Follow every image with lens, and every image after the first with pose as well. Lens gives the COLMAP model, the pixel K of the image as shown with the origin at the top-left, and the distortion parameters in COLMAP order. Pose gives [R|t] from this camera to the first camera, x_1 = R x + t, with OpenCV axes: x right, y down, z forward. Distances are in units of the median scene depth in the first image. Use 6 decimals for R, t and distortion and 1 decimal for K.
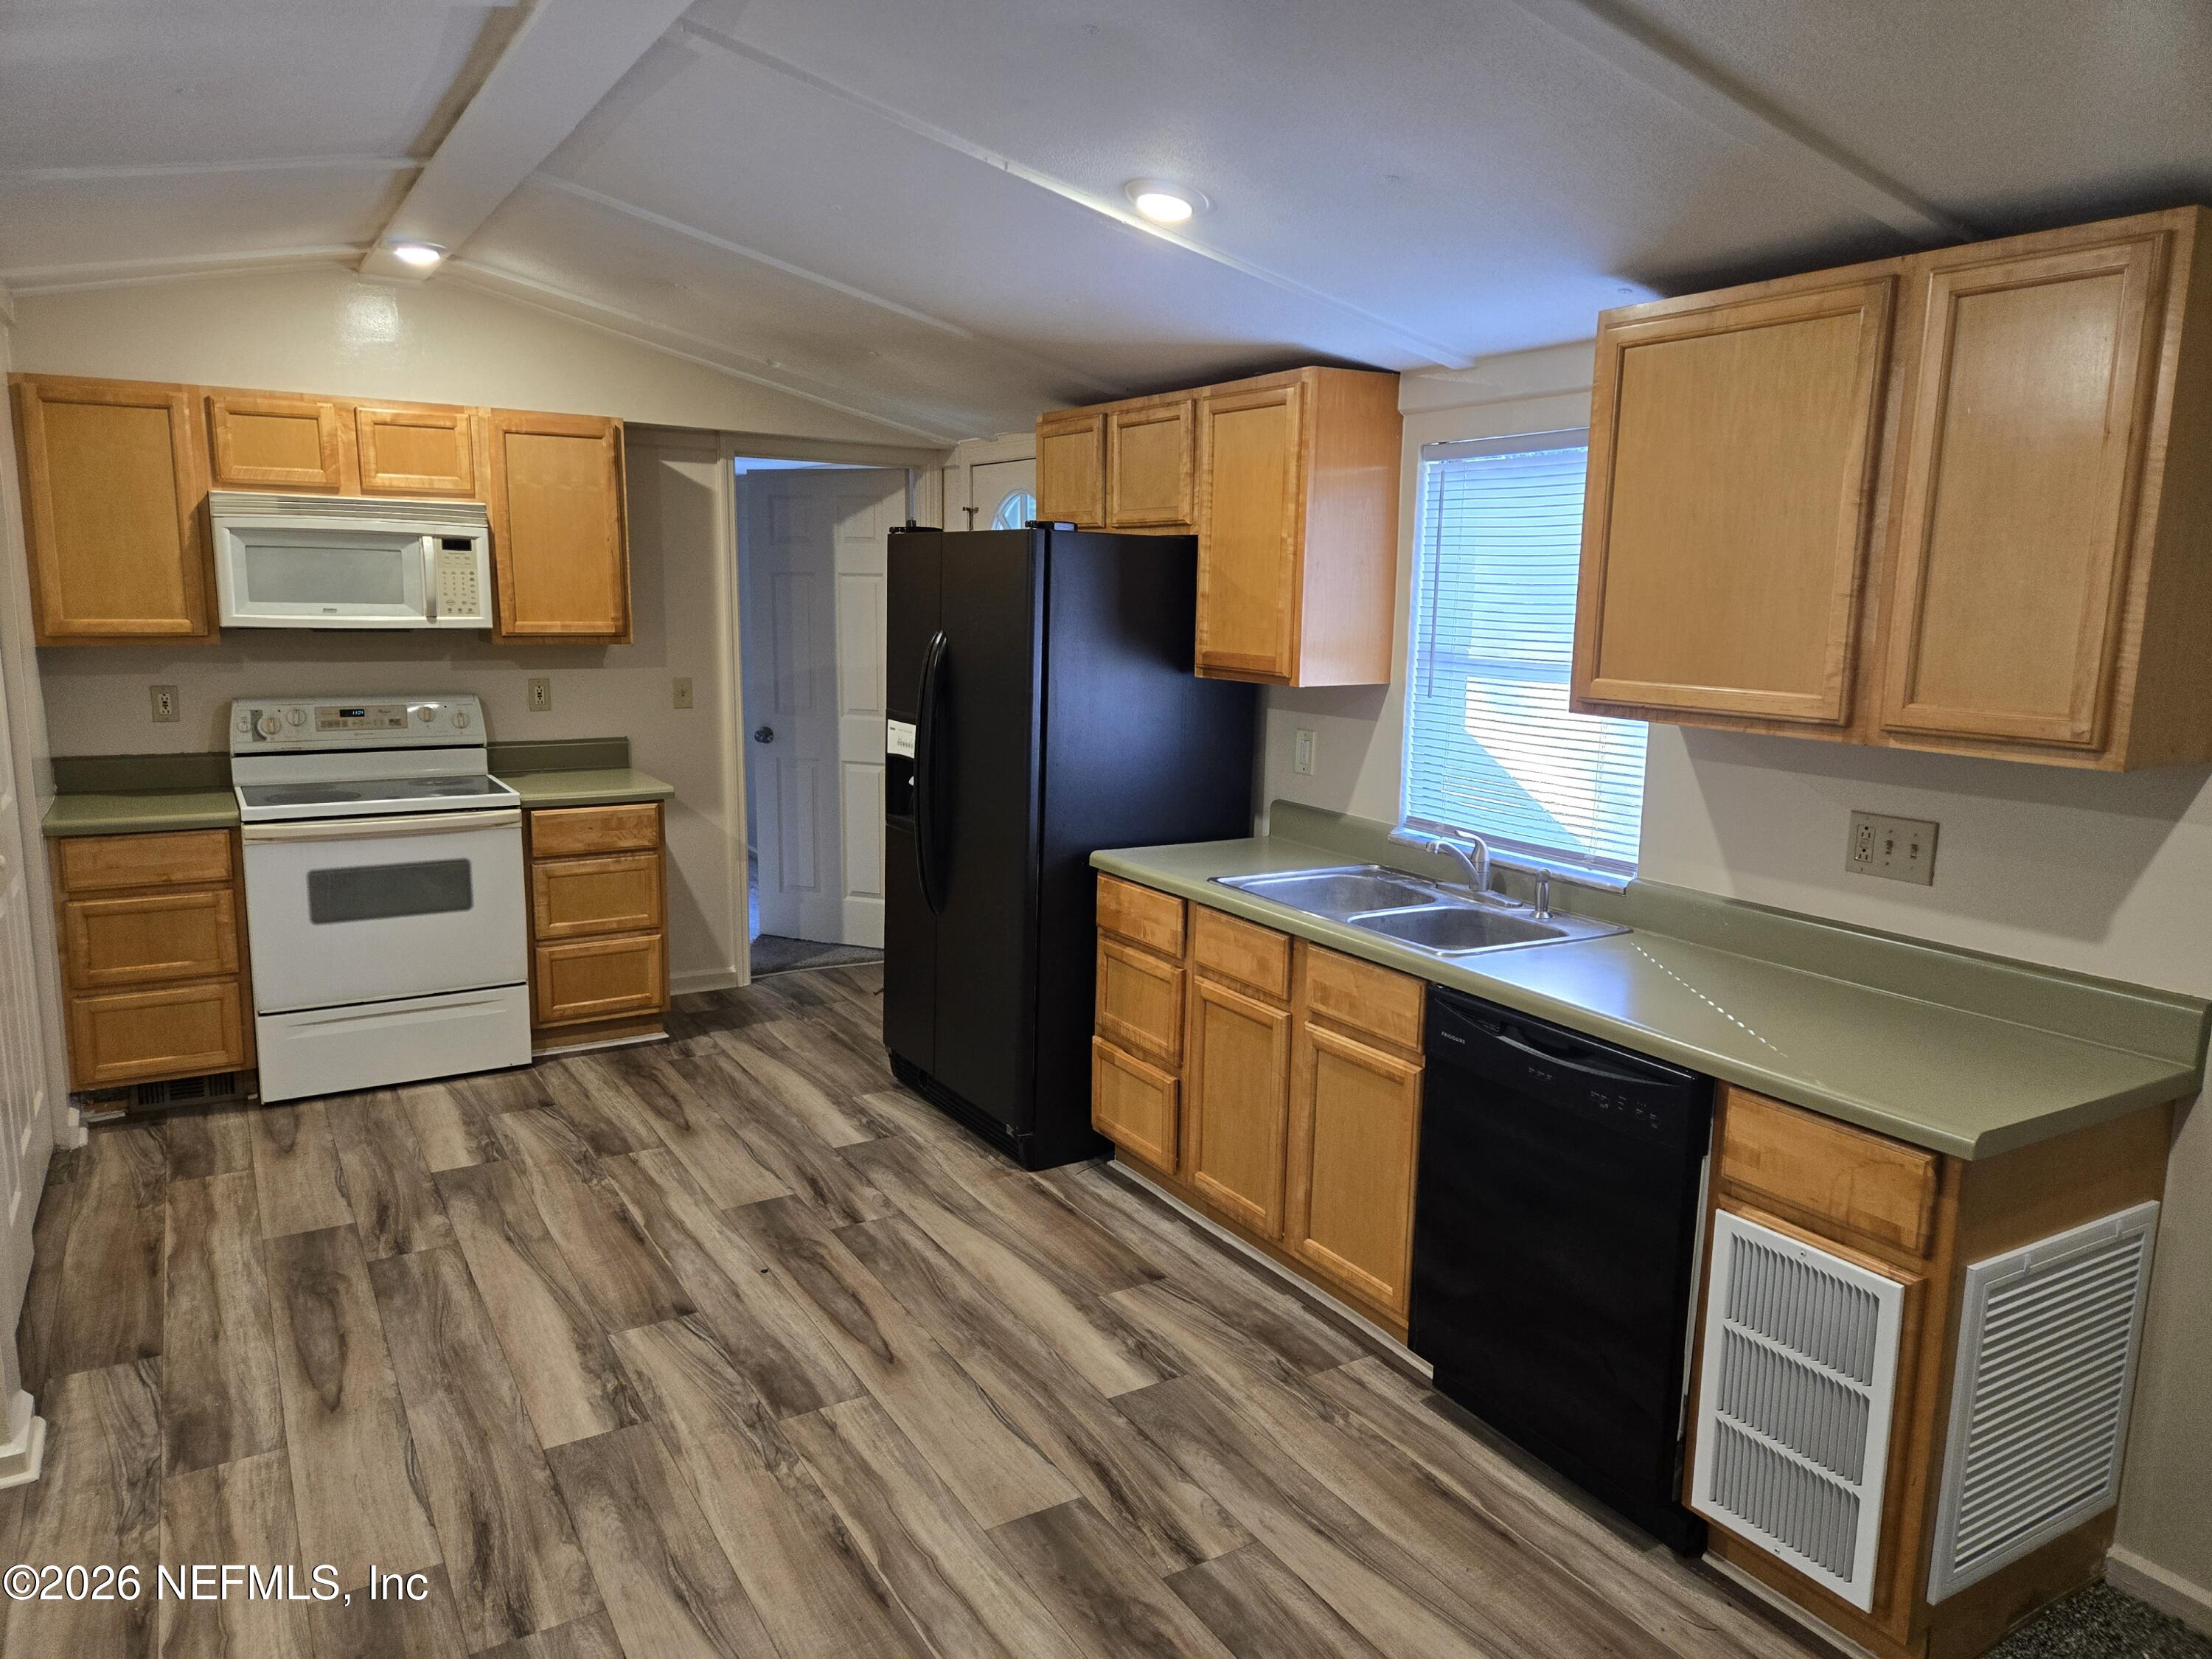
lens RADIAL K [[1492.5, 0, 1112.8], [0, 1492.5, 834.5], [0, 0, 1]] dist [0.033346, -0.023535]
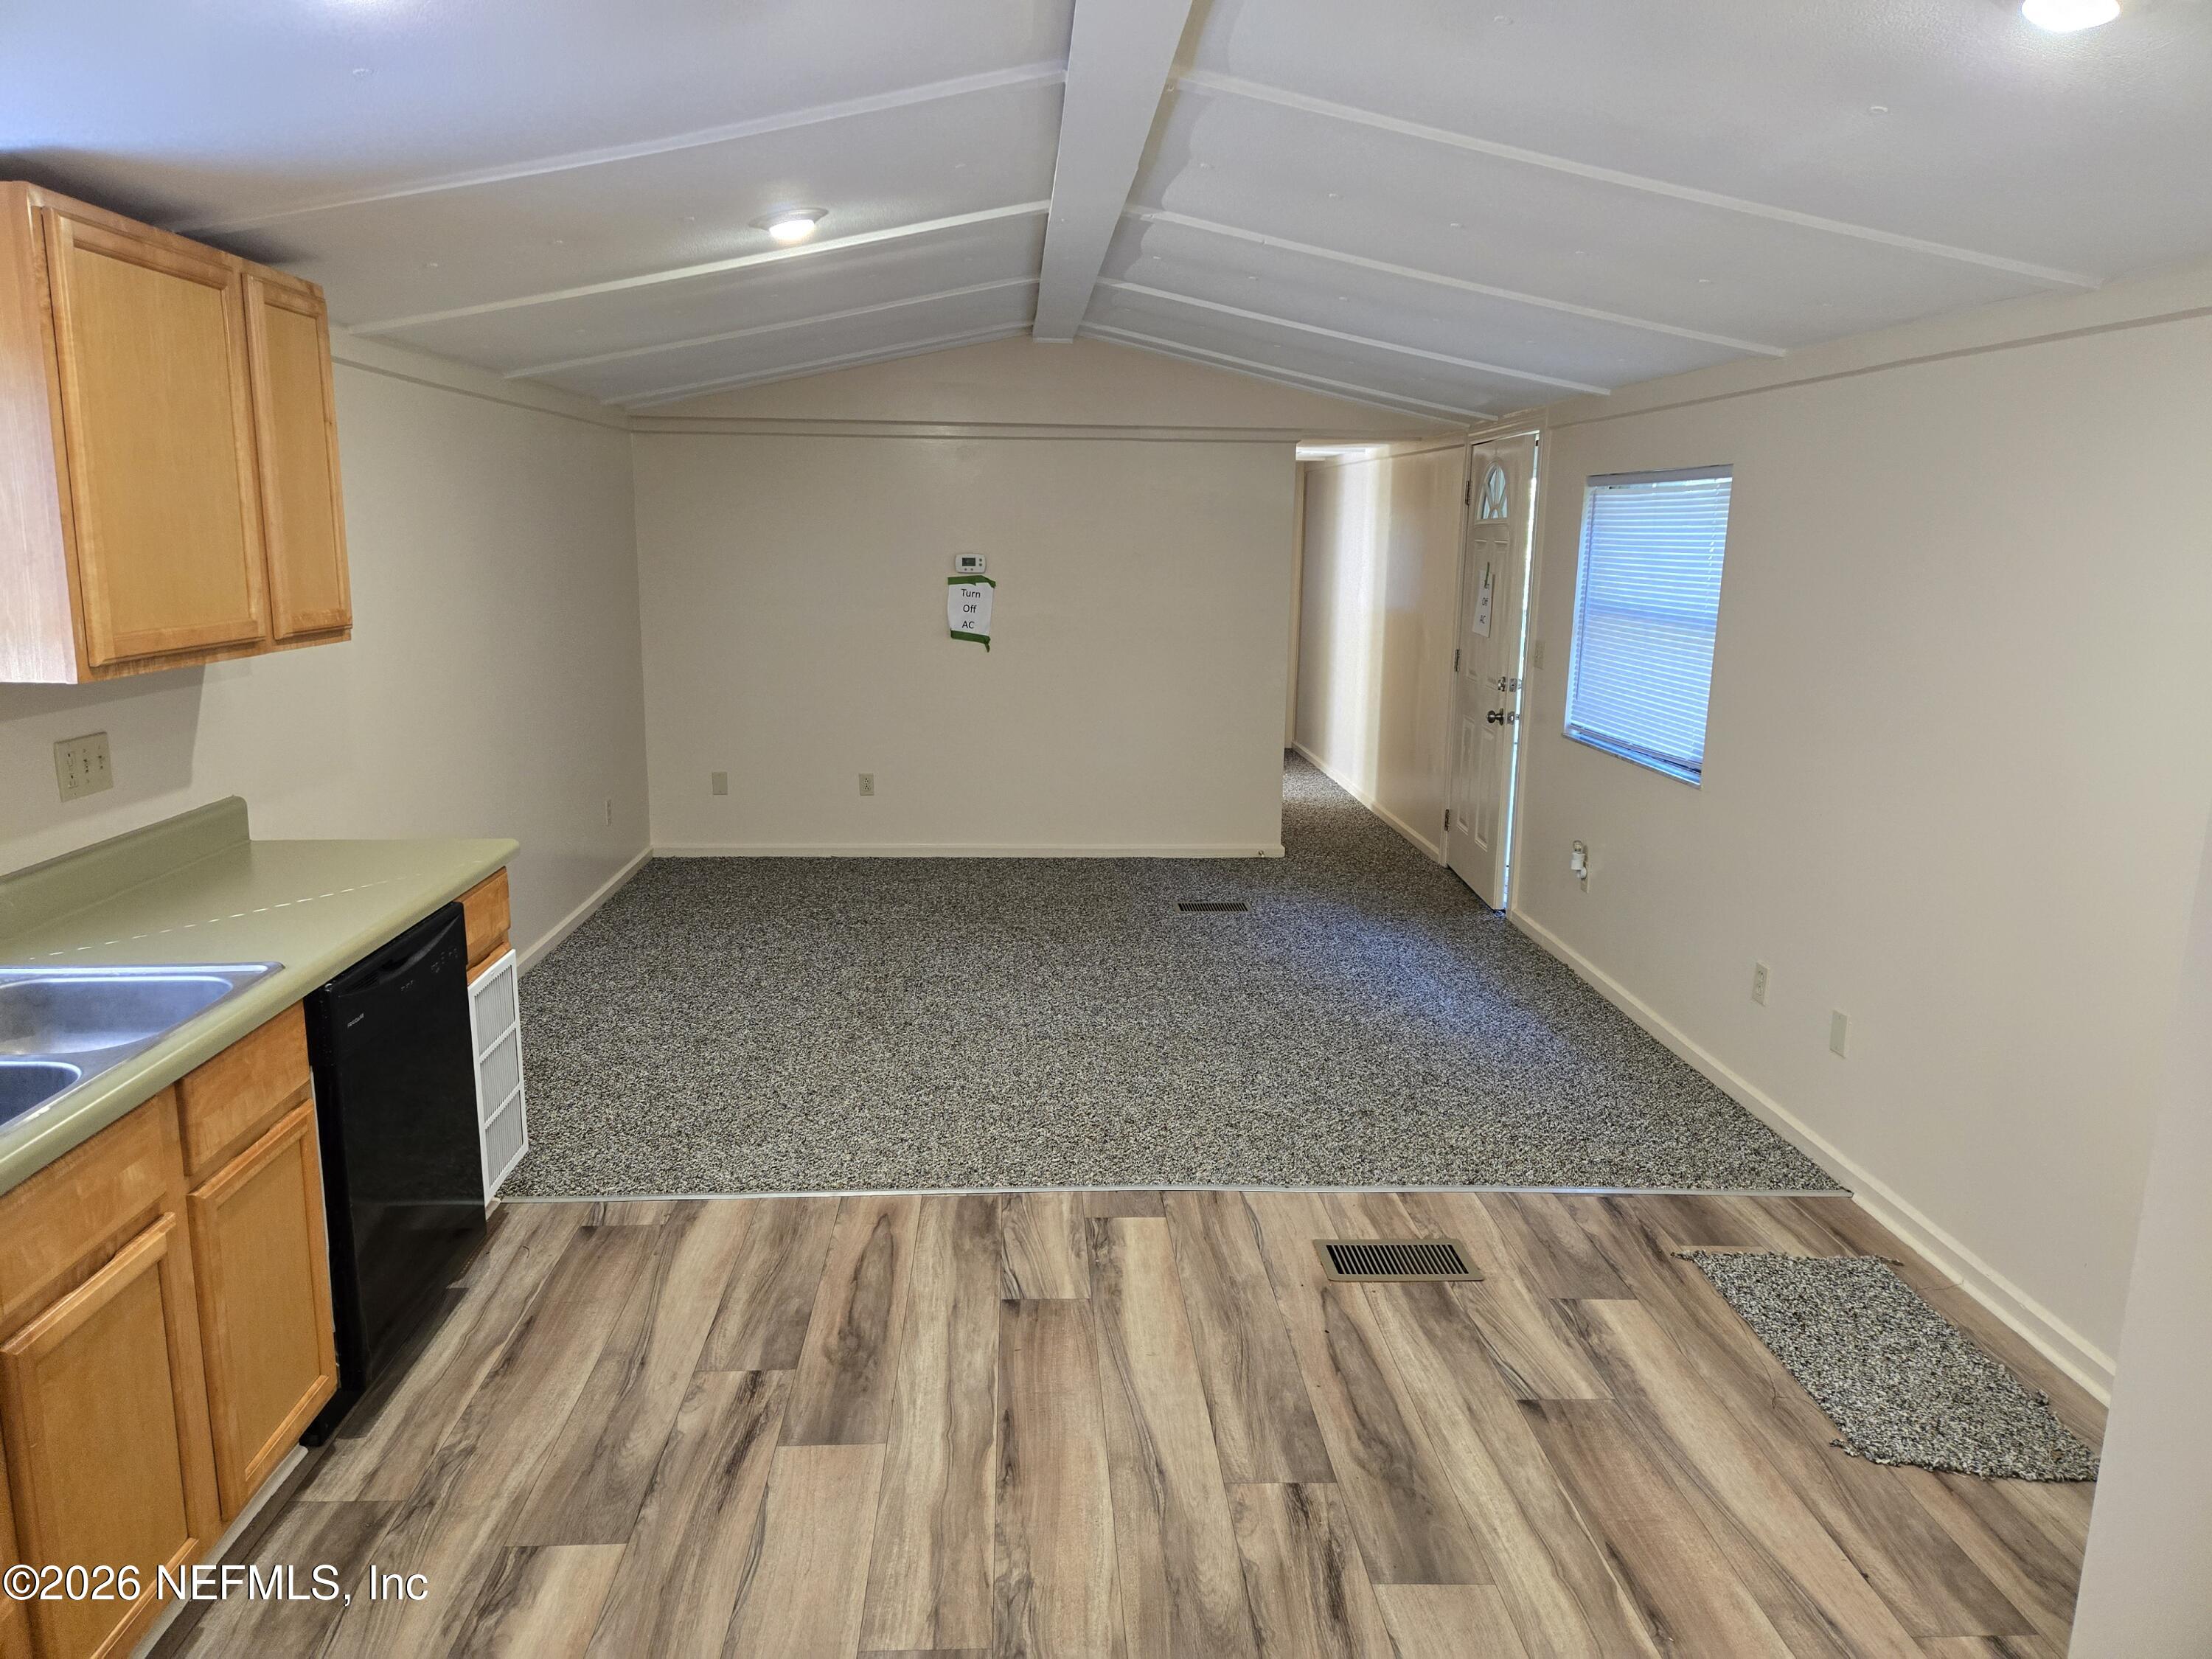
lens RADIAL K [[1492.5, 0, 1064.6], [0, 1492.5, 816.2], [0, 0, 1]] dist [0.033346, -0.023535]
pose [[-0.871996, -0.123809, 0.473597, -0.464809], [0.050529, 0.939553, 0.338656, -0.221067], [-0.486898, 0.319237, -0.813030, 1.199541]]
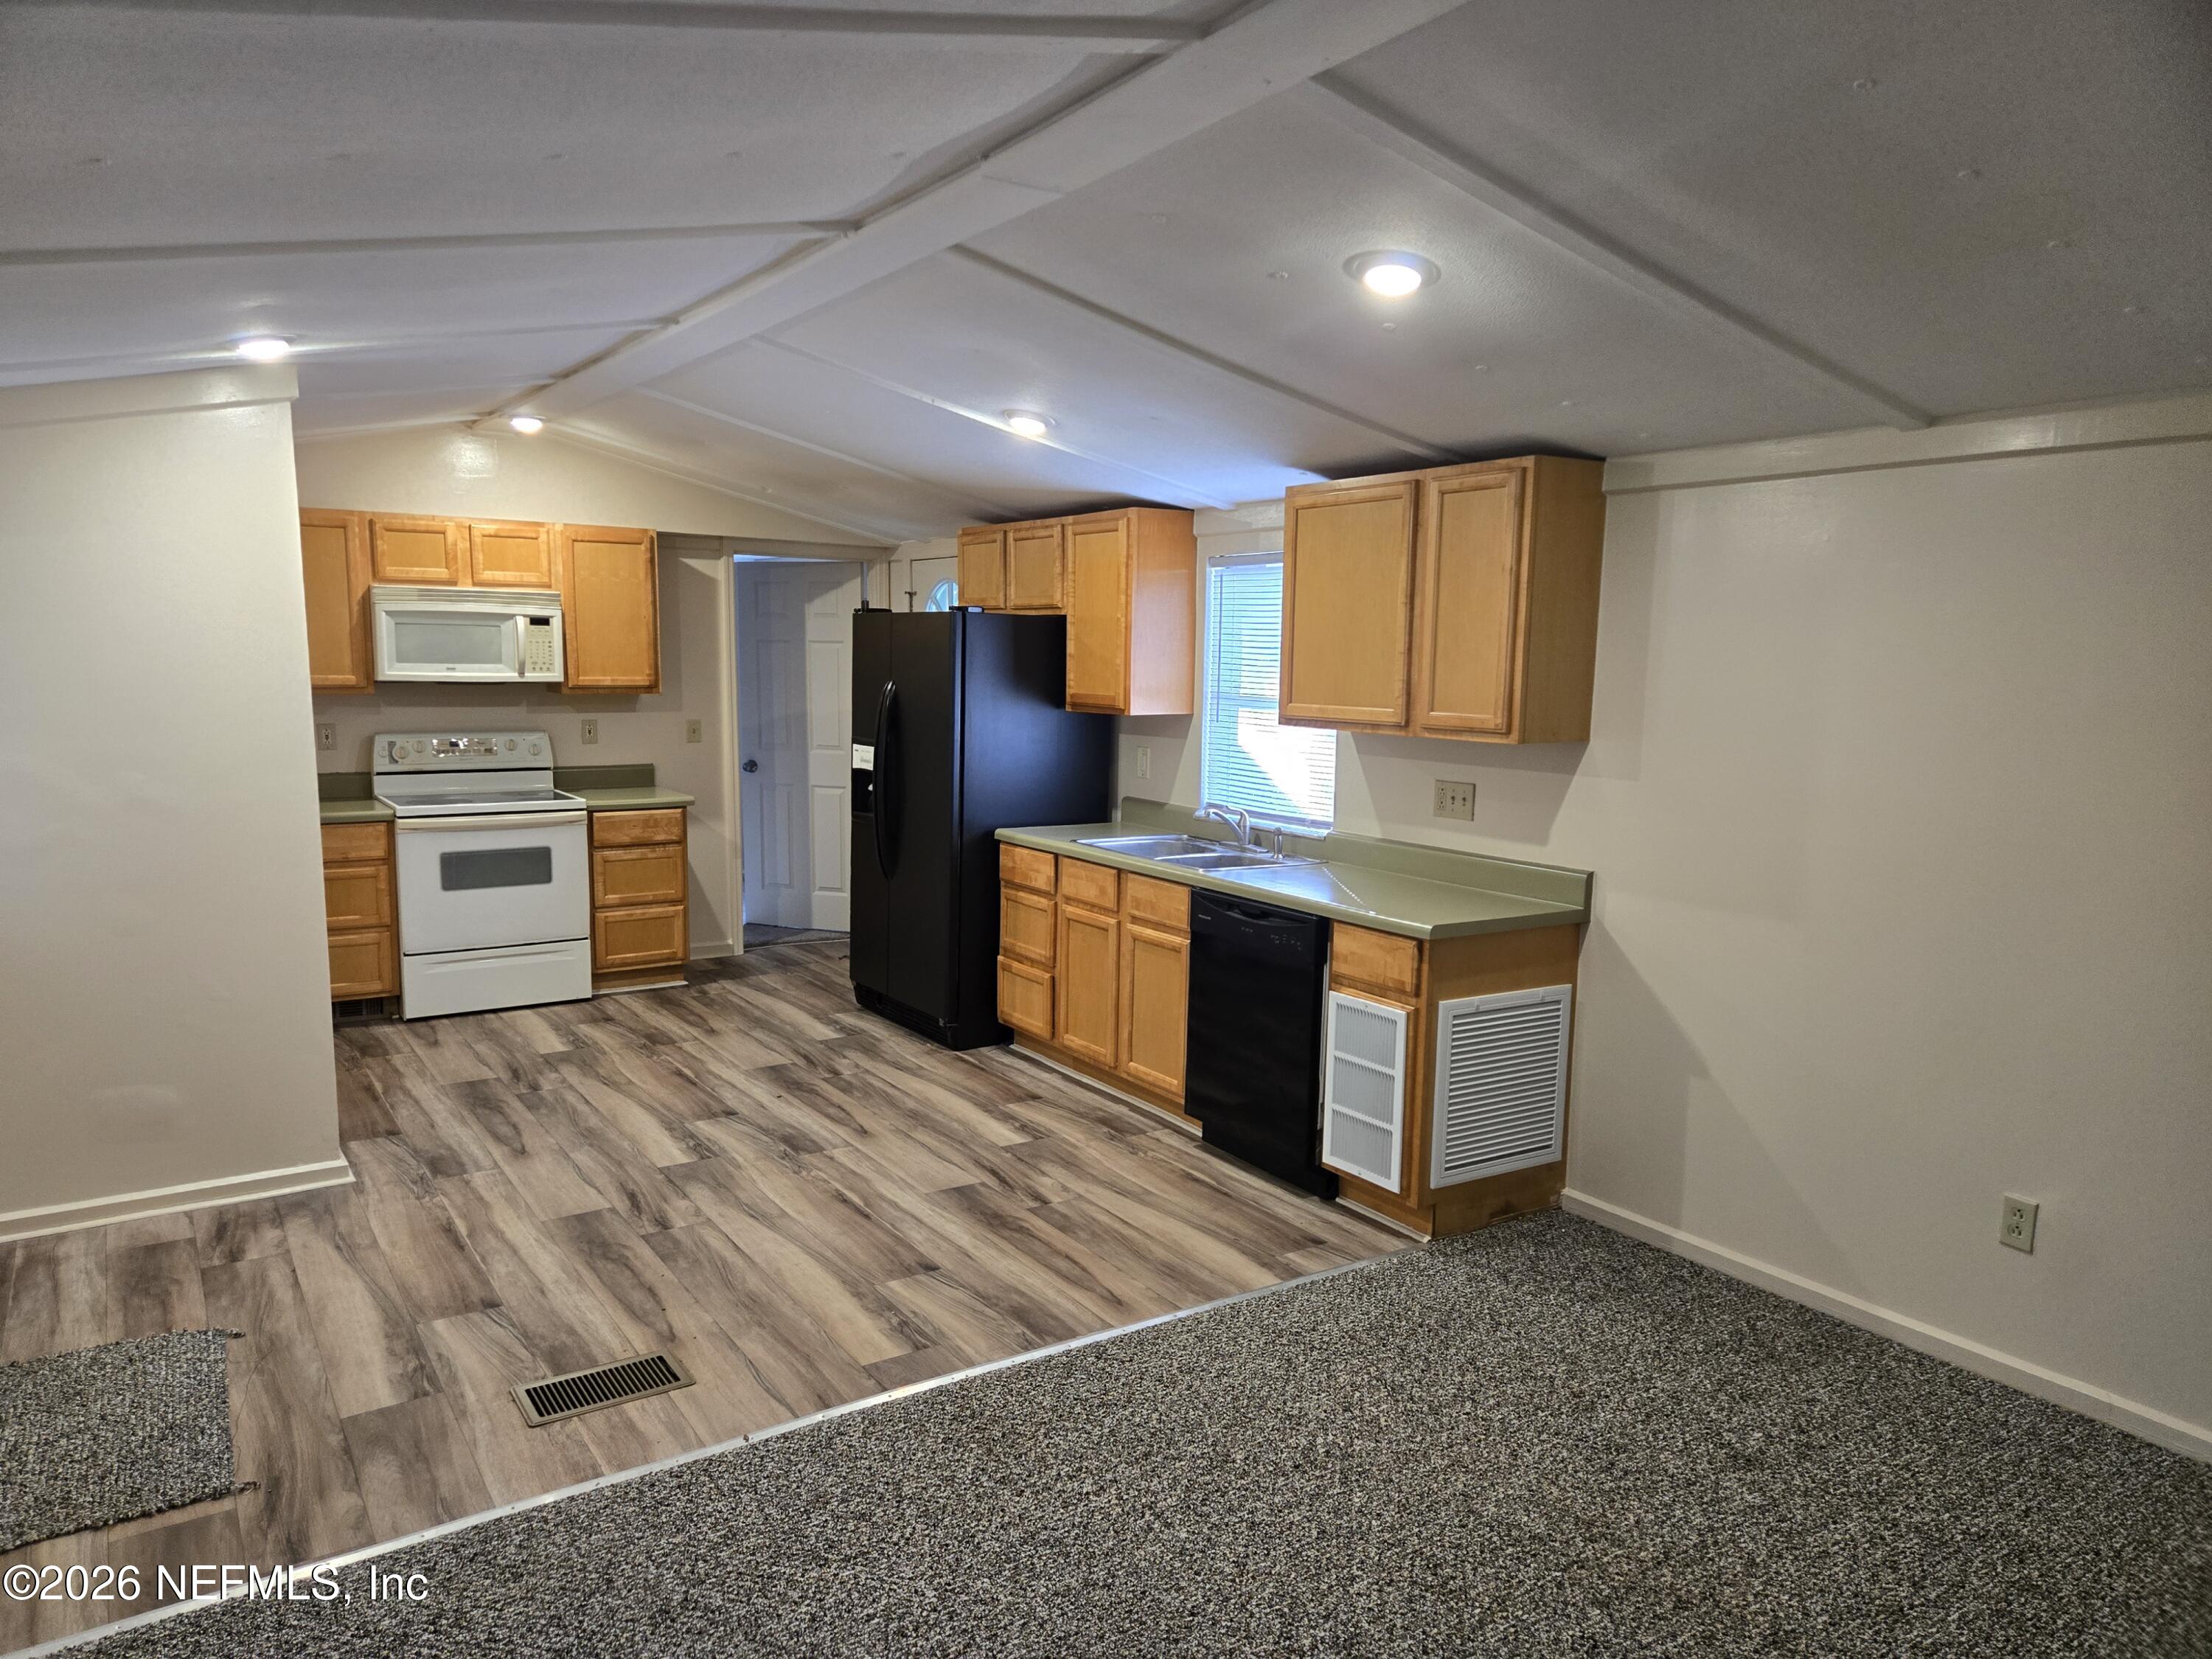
lens RADIAL K [[1492.5, 0, 1108.3], [0, 1492.5, 852.4], [0, 0, 1]] dist [0.033346, -0.023535]
pose [[0.999255, -0.008392, 0.037674, 0.046411], [0.009553, 0.999482, -0.030739, 0.091106], [-0.037397, 0.031076, 0.998817, -0.534355]]
